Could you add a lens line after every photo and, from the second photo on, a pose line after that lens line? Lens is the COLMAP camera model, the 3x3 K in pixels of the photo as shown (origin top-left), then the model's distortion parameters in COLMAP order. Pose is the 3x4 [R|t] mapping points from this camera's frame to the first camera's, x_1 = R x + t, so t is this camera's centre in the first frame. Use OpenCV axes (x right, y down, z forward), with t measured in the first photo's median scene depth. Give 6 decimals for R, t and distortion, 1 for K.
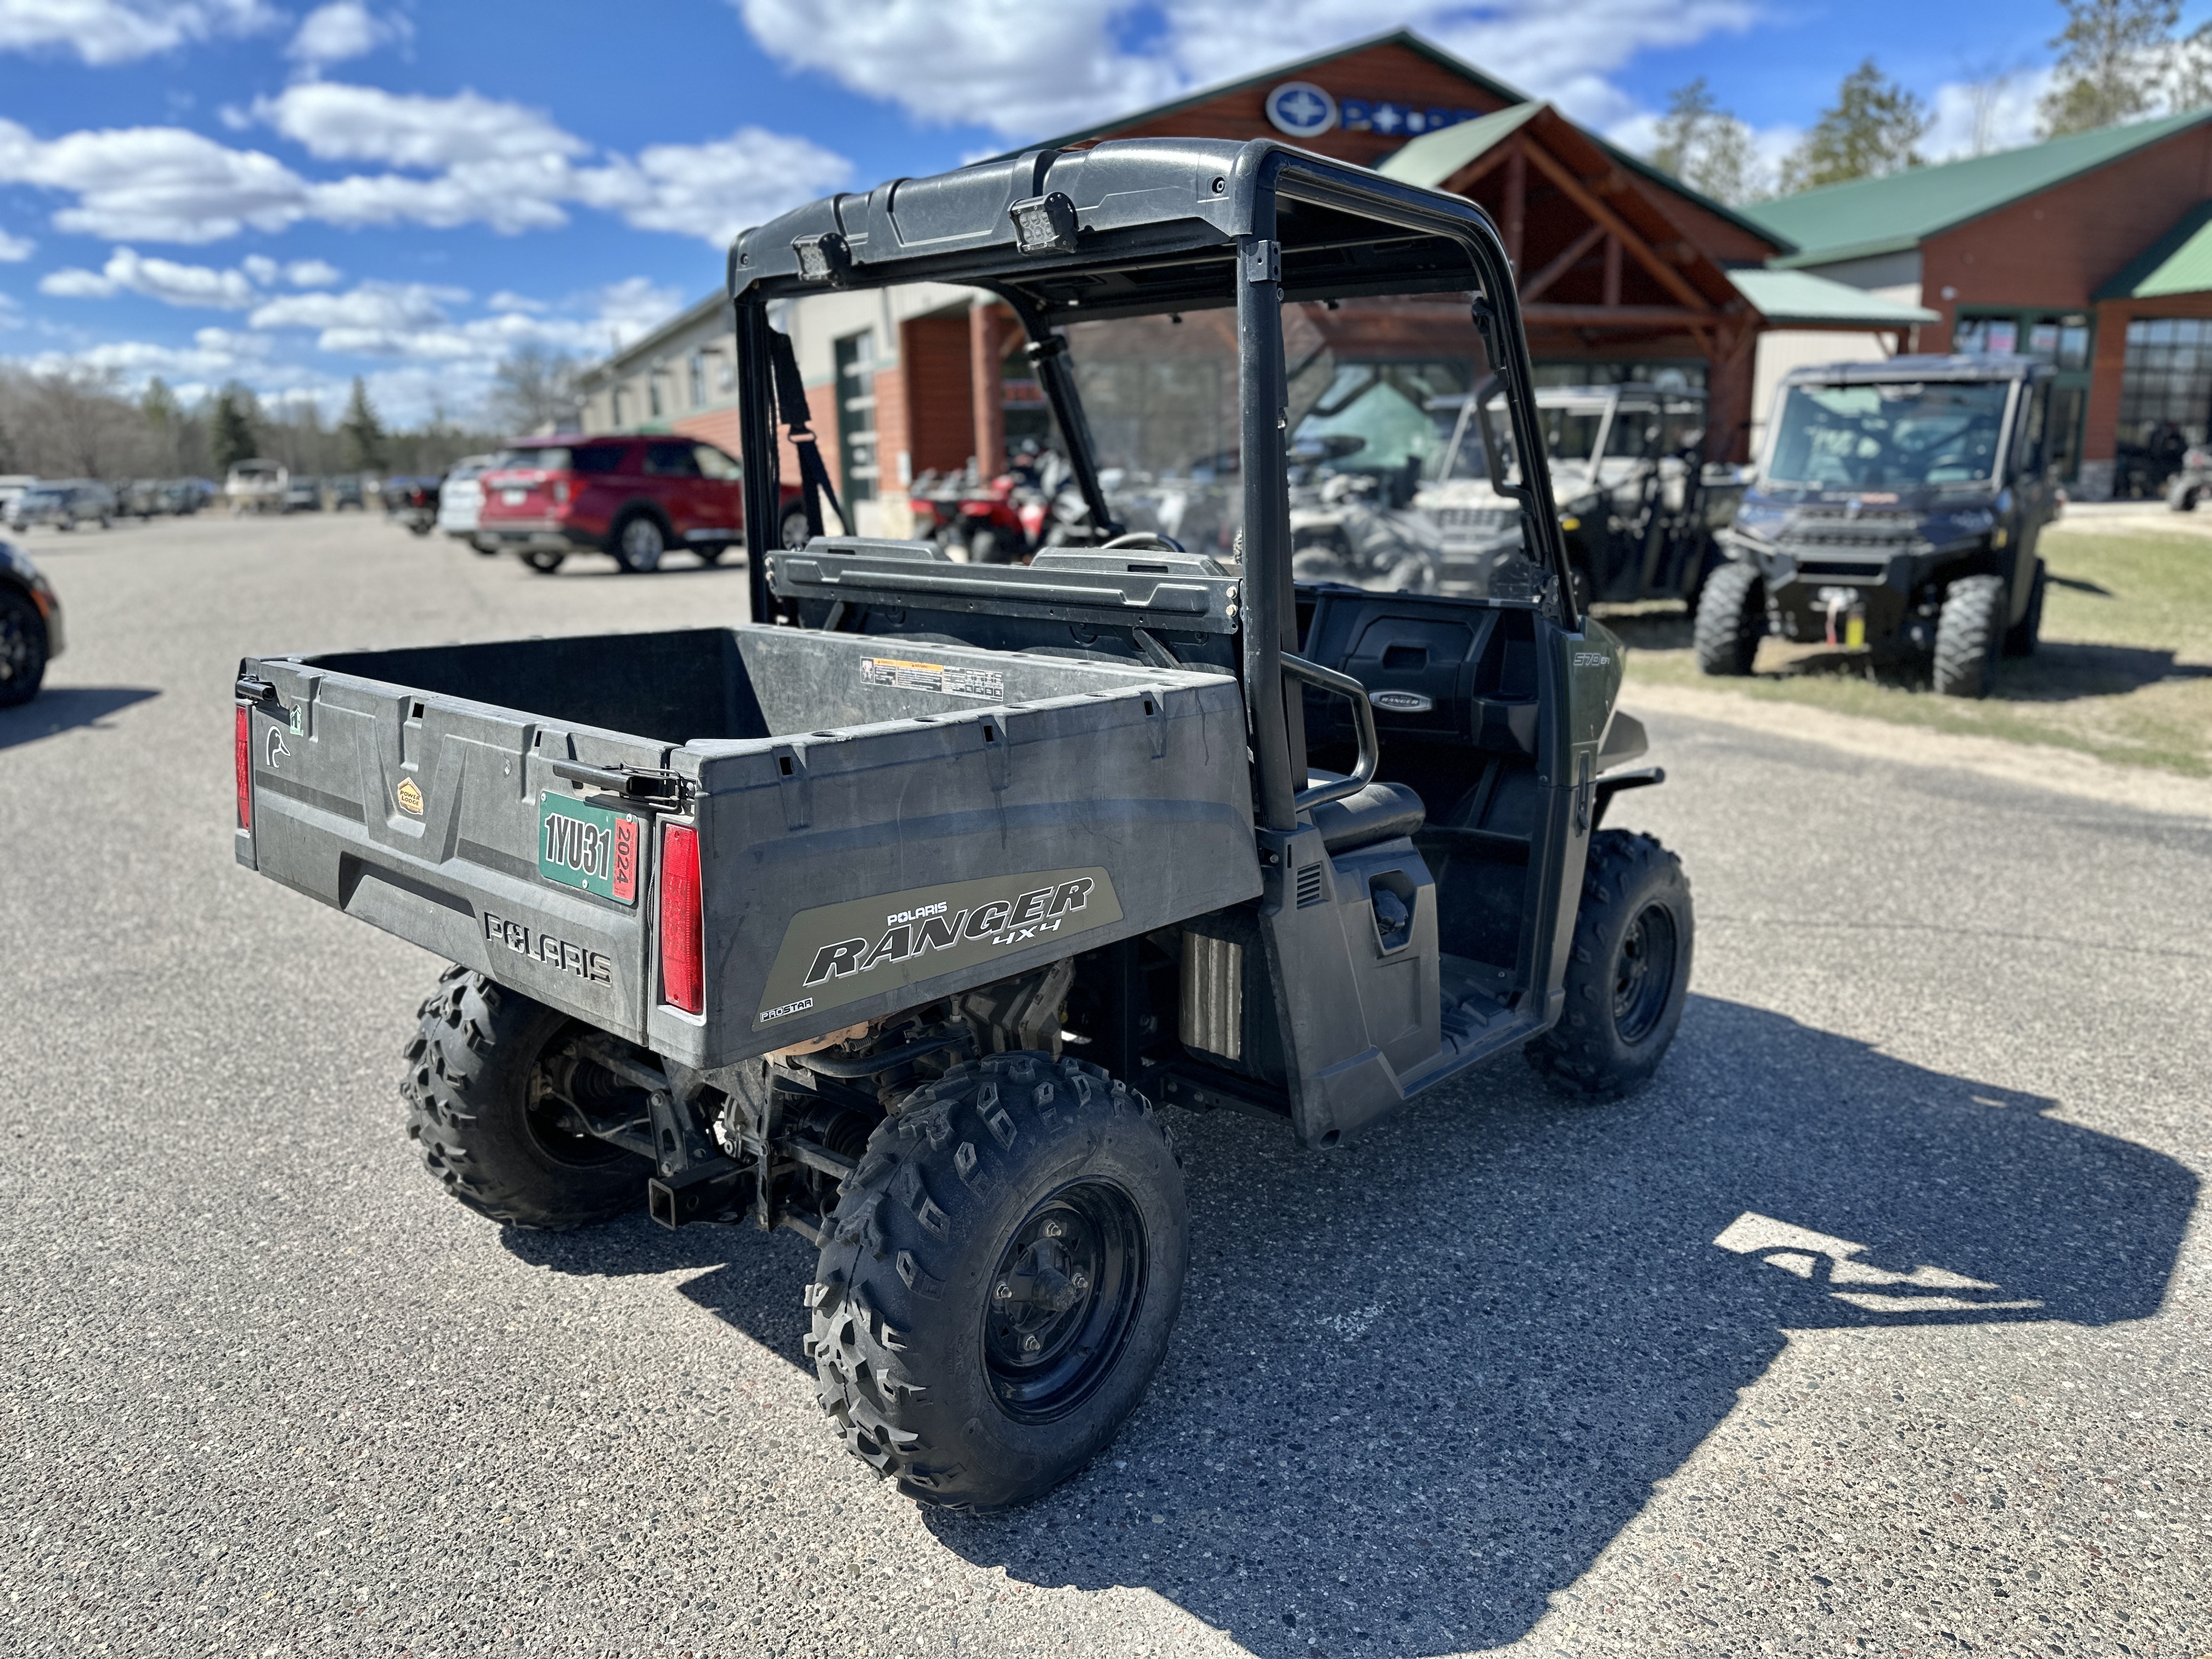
lens RADIAL K [[1564.1, 0, 1100.2], [0, 1564.1, 840.5], [0, 0, 1]] dist [0.032705, -0.039533]
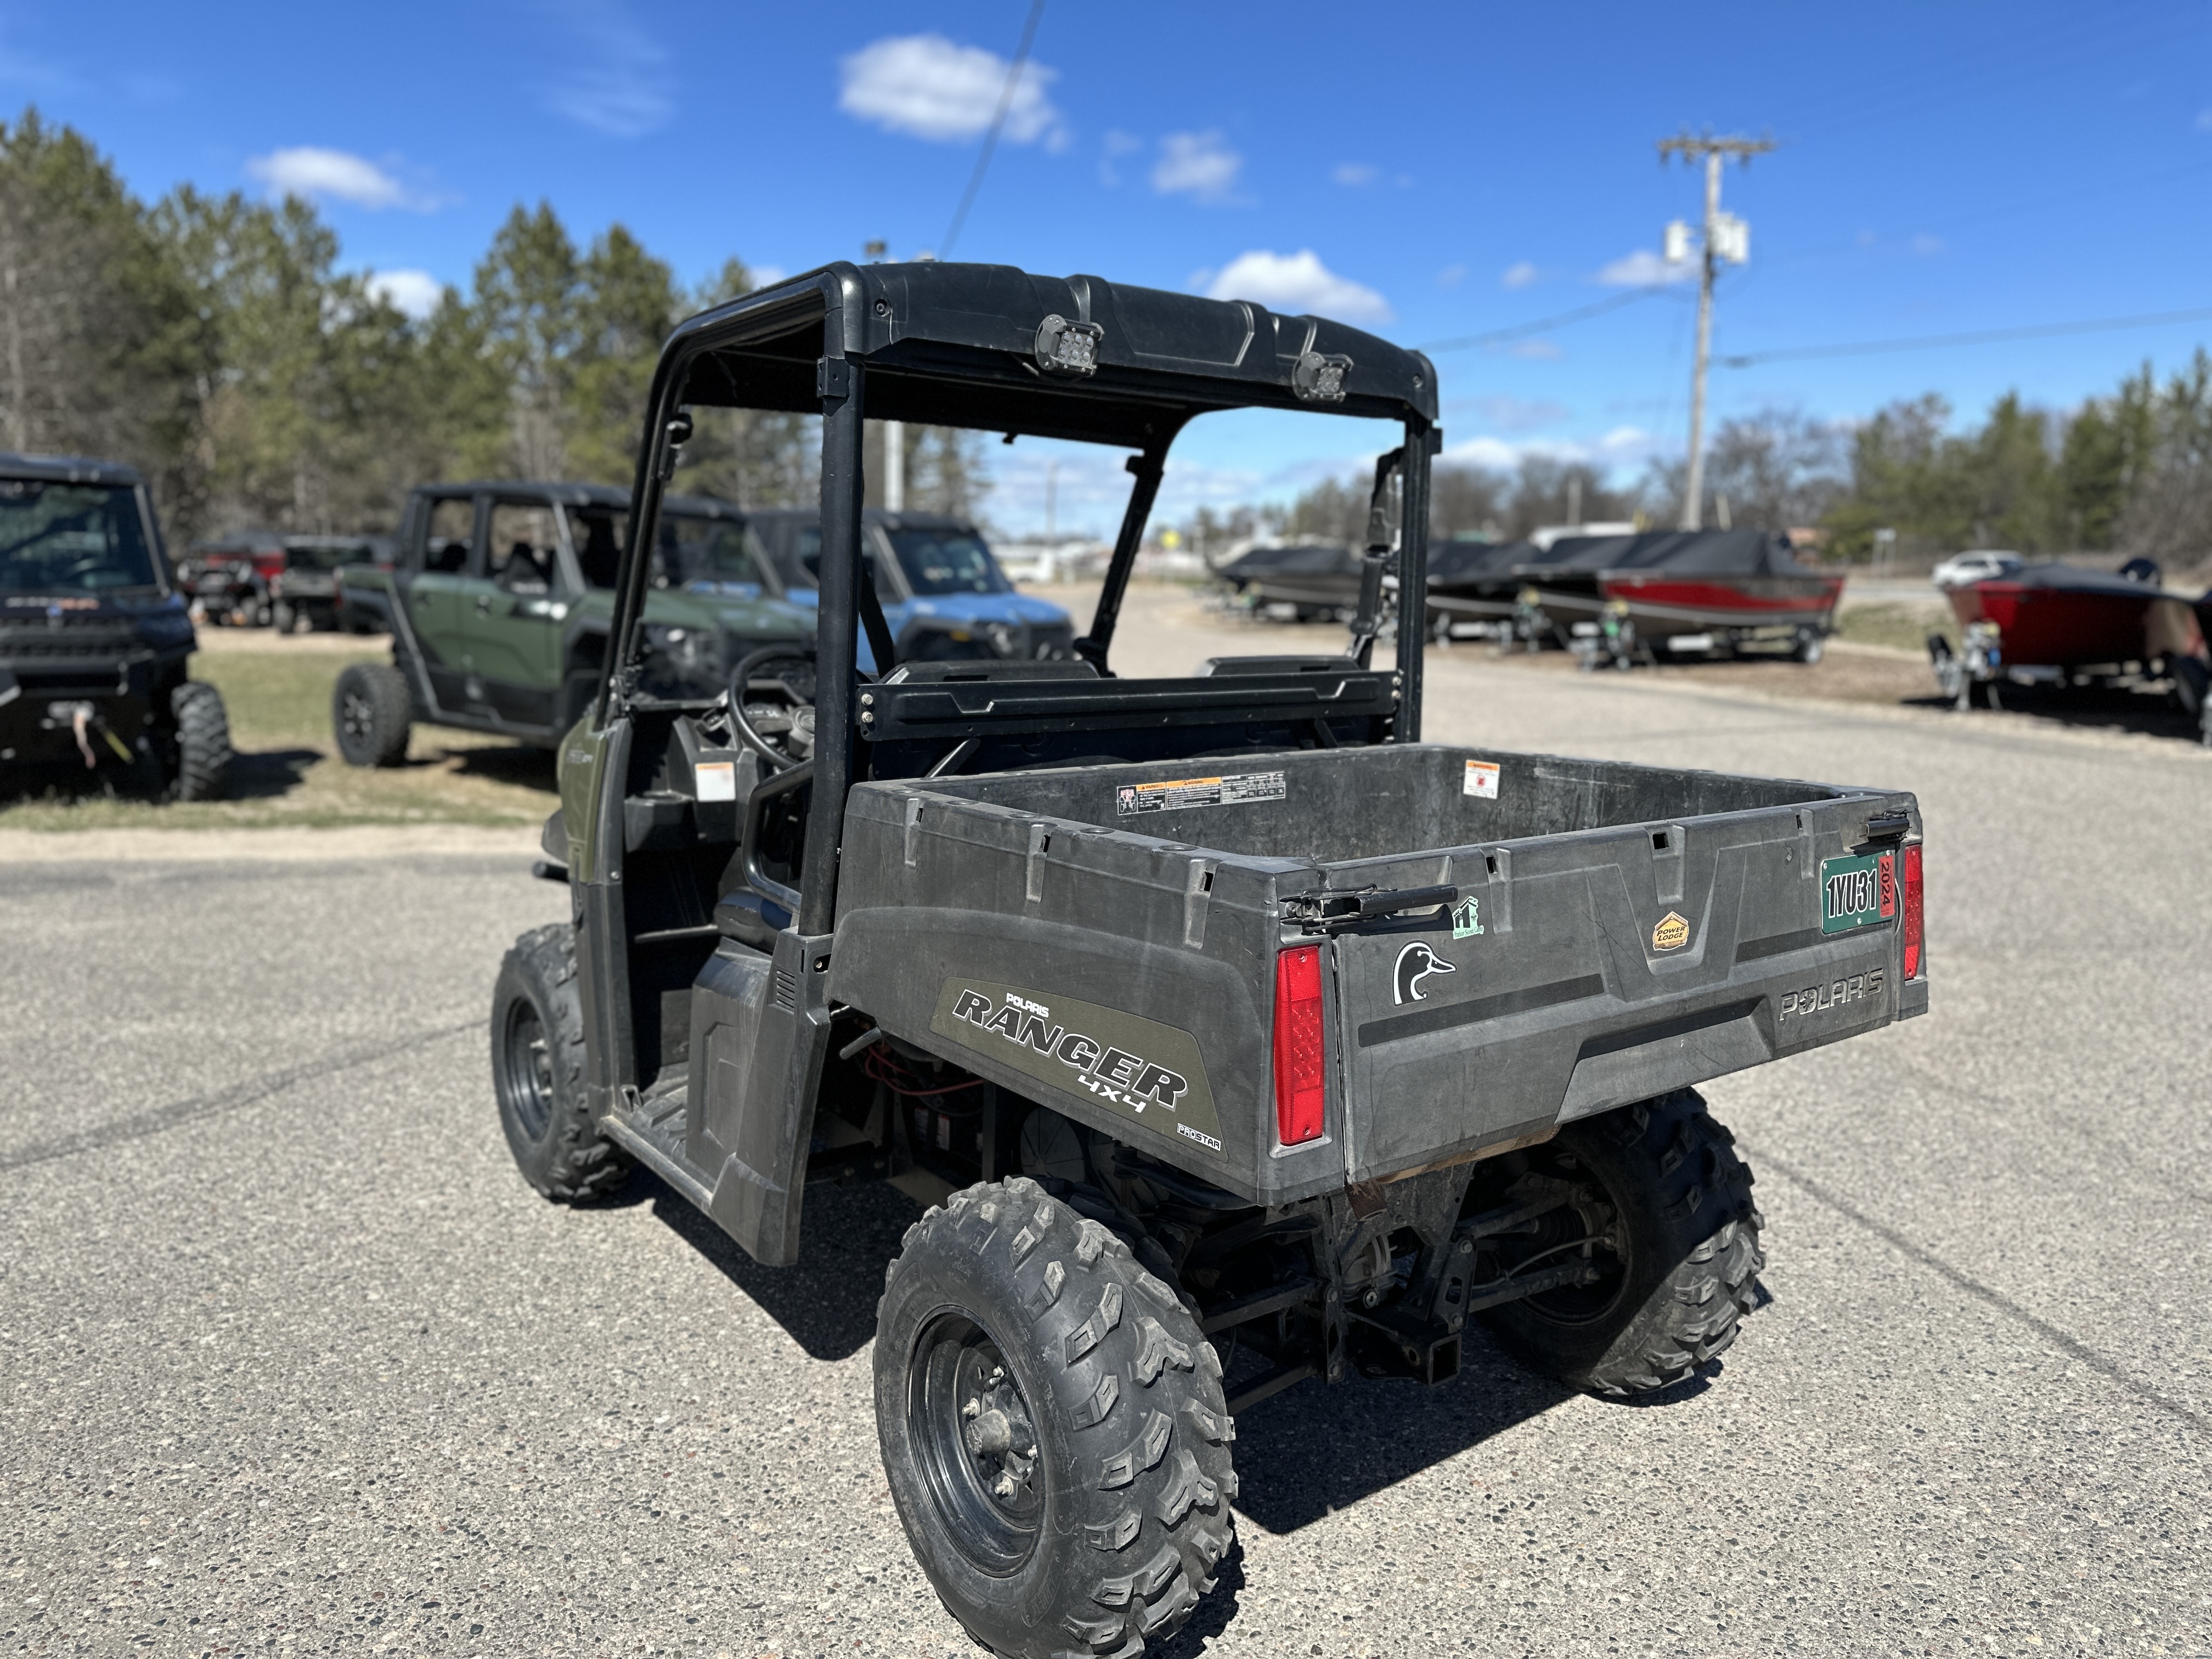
lens RADIAL K [[1564.1, 0, 1109.4], [0, 1564.1, 829.2], [0, 0, 1]] dist [0.032705, -0.039533]
pose [[0.175773, -0.144317, 0.973795, -0.322535], [0.211040, 0.971722, 0.105917, -0.059262], [-0.961543, 0.186893, 0.201259, 0.258031]]
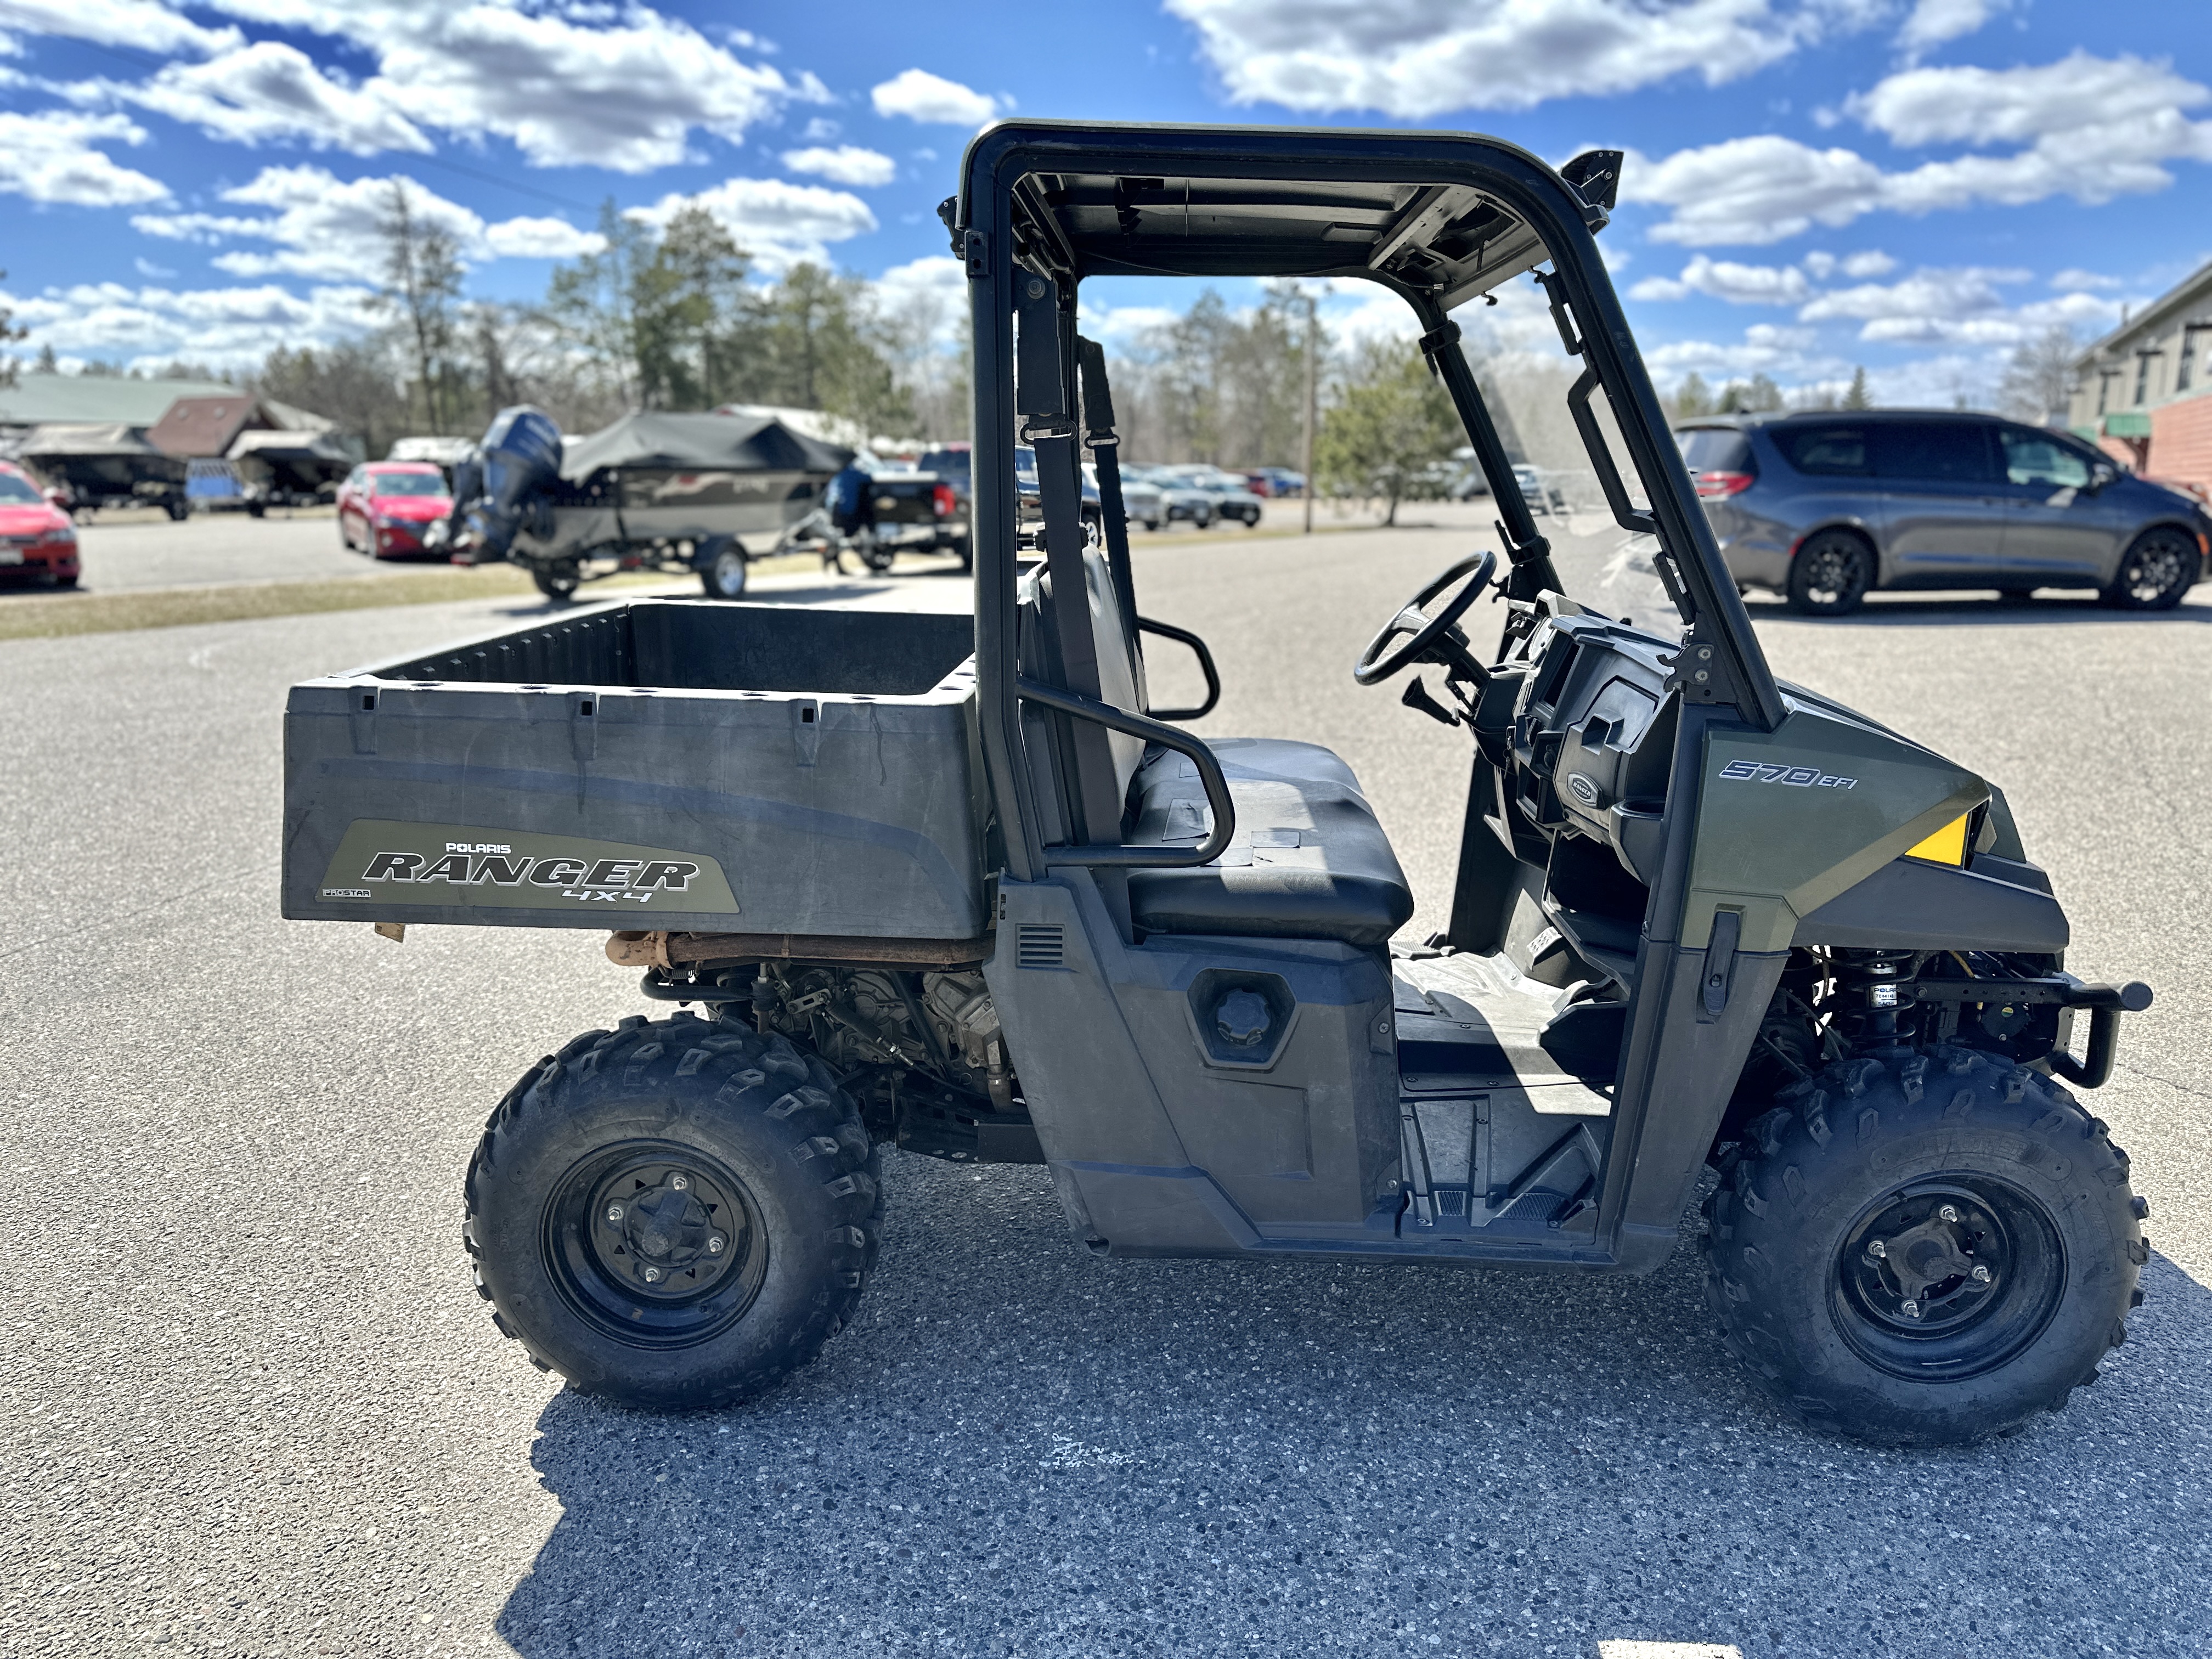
lens RADIAL K [[1564.1, 0, 1105.5], [0, 1564.1, 843.8], [0, 0, 1]] dist [0.032705, -0.039533]
pose [[0.642255, 0.196742, -0.740811, 0.219155], [-0.191099, 0.977077, 0.093813, -0.032613], [0.742287, 0.081317, 0.665130, 0.115682]]
